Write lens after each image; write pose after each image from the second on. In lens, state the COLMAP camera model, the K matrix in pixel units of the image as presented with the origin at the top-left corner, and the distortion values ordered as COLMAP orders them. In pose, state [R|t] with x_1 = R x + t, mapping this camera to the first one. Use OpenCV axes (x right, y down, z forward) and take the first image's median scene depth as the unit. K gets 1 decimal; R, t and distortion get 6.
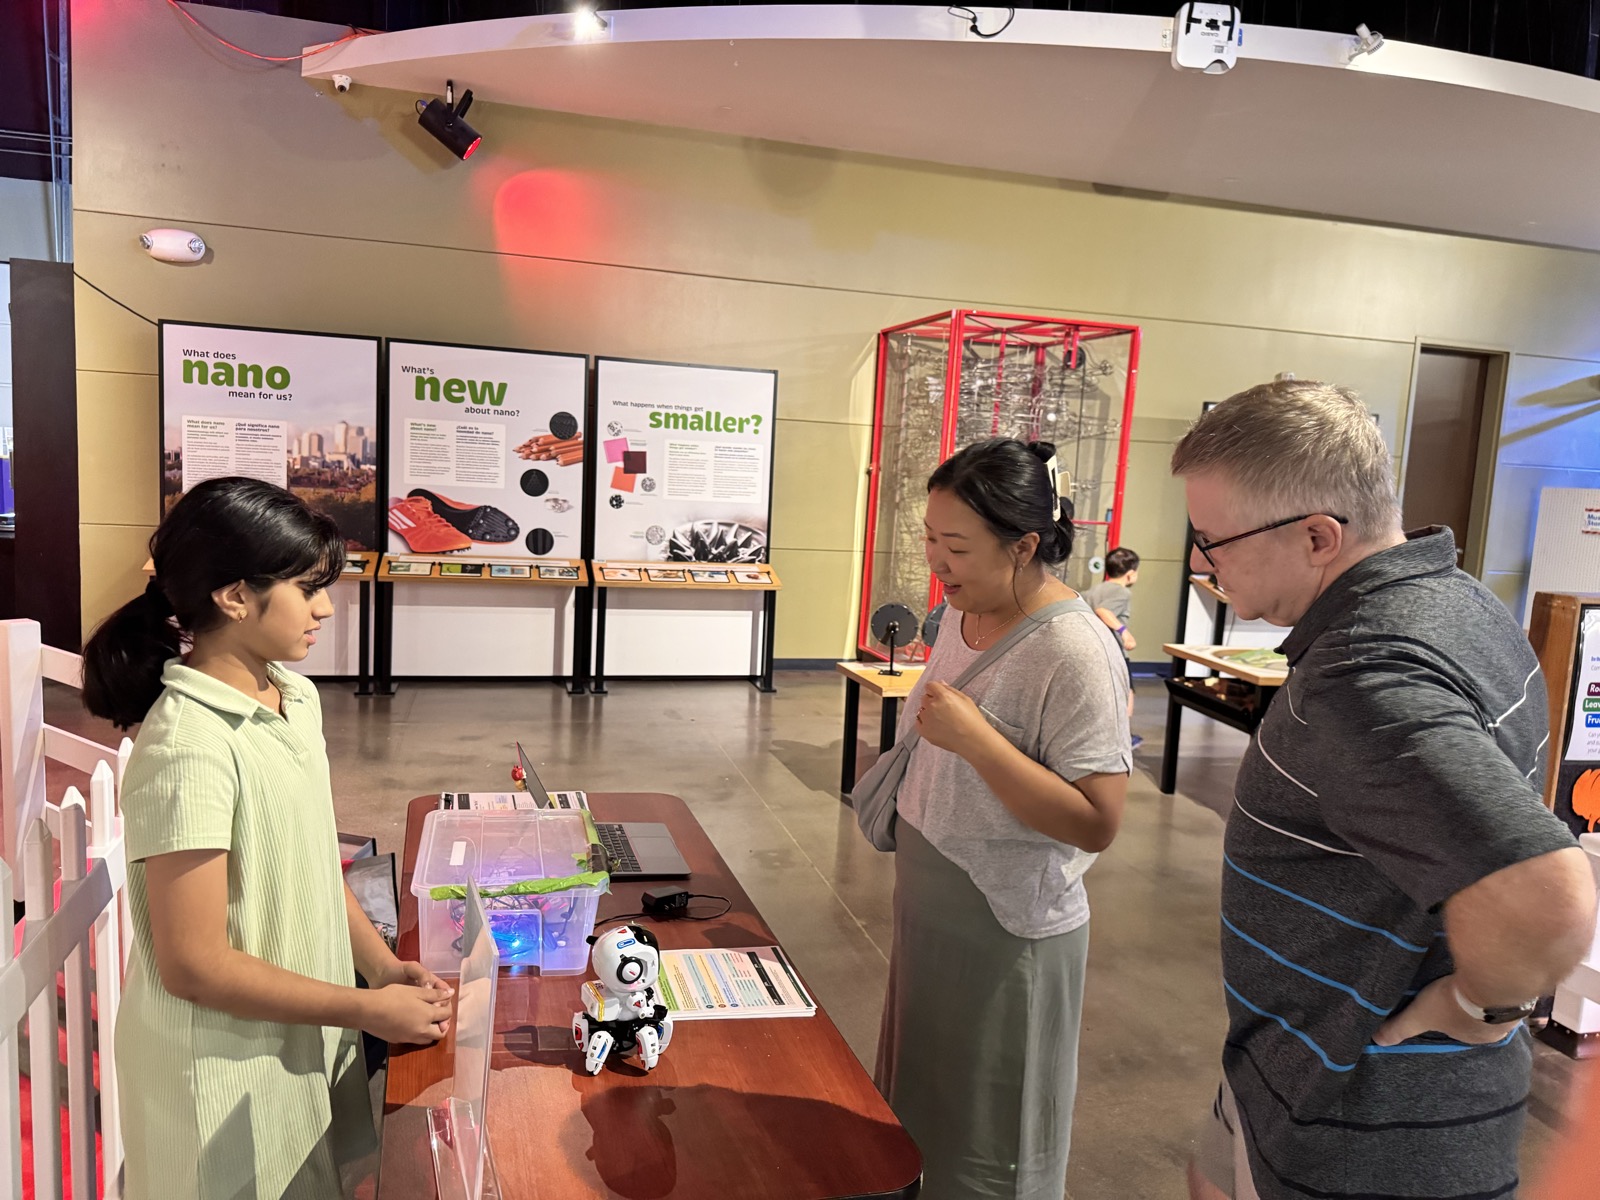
lens RADIAL K [[1110.8, 0, 800.0], [0, 1110.8, 600.0], [0, 0, 1]] dist [0.062560, -0.106325]
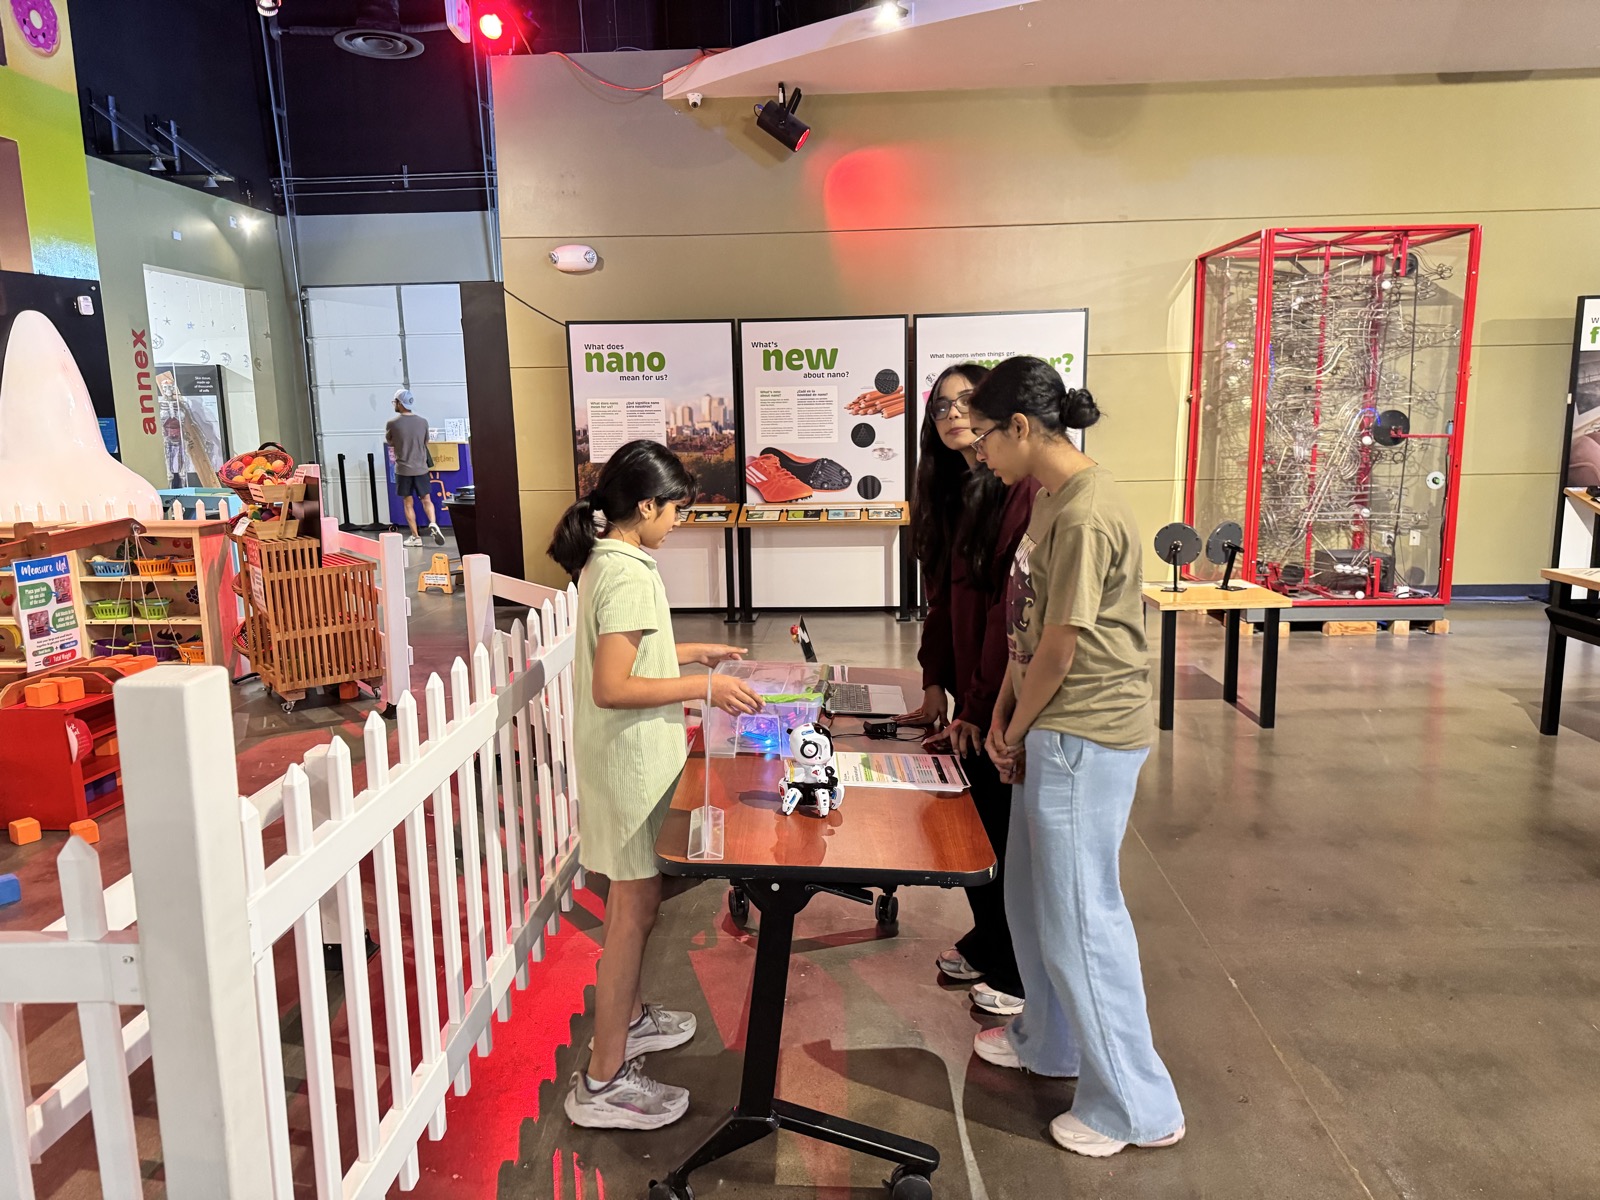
lens RADIAL K [[1110.8, 0, 800.0], [0, 1110.8, 600.0], [0, 0, 1]] dist [0.062560, -0.106325]
pose [[0.947888, -0.021203, -0.317898, 0.054194], [0.038384, 0.998115, 0.047877, 0.005103], [0.316283, -0.057584, 0.946915, -0.095865]]
